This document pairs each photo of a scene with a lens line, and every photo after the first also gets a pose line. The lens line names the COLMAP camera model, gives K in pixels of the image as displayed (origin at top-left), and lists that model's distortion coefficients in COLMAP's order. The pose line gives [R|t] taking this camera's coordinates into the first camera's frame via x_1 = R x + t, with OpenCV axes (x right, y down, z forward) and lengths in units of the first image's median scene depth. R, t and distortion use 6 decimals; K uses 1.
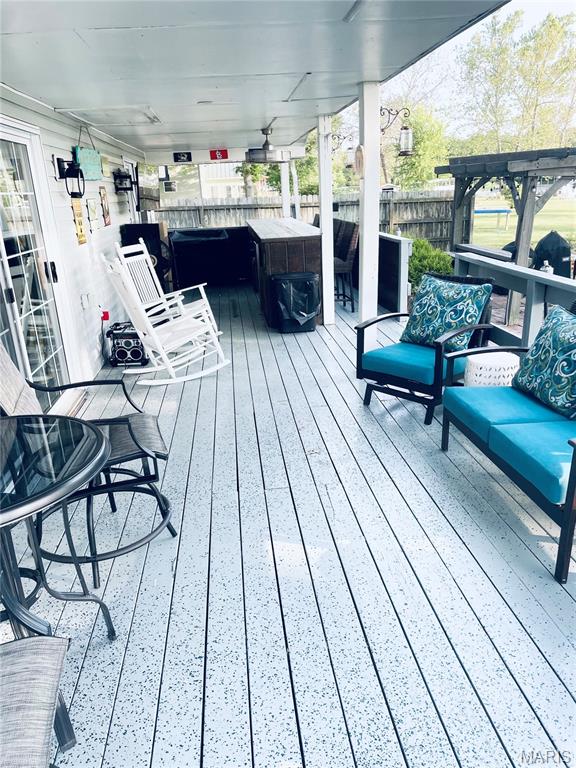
lens RADIAL K [[580.5, 0, 287.3], [0, 580.5, 386.0], [0, 0, 1]] dist [0.056541, -0.071787]
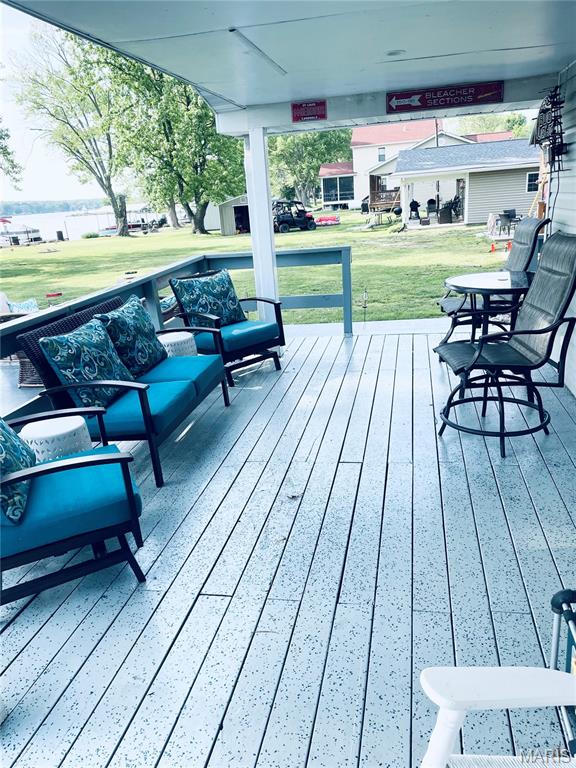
lens RADIAL K [[580.5, 0, 291.3], [0, 580.5, 387.4], [0, 0, 1]] dist [0.056541, -0.071787]
pose [[-0.946854, 0.026612, 0.320560, -0.216555], [0.216403, 0.790022, 0.573616, -0.470853], [-0.237985, 0.612501, -0.753794, 1.453149]]
